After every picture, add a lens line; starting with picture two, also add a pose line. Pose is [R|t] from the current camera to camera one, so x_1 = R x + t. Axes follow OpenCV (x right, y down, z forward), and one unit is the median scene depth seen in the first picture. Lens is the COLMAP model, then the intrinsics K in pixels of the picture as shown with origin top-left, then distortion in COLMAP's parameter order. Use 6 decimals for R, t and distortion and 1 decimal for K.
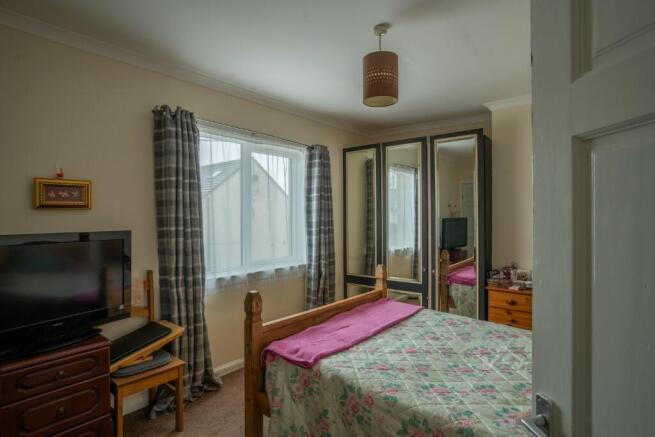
lens RADIAL K [[352.5, 0, 327.9], [0, 352.5, 220.4], [0, 0, 1]] dist [-0.029701, 0.004945]
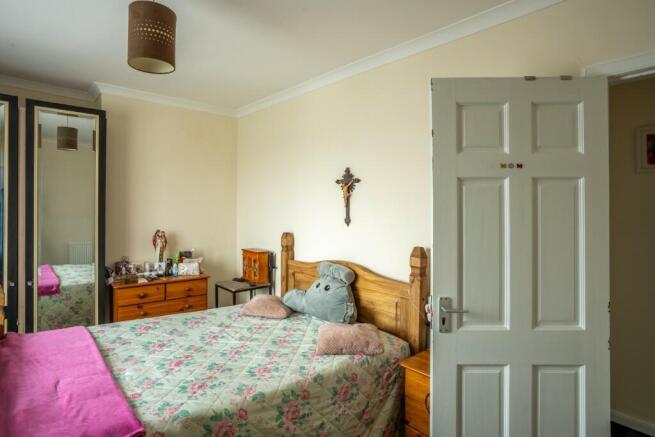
lens RADIAL K [[352.5, 0, 328.0], [0, 352.5, 211.9], [0, 0, 1]] dist [-0.029701, 0.004945]
pose [[0.155614, -0.002979, 0.987813, -0.541030], [0.002237, 0.999994, 0.002664, -0.009297], [-0.987815, 0.001795, 0.155620, 0.461383]]
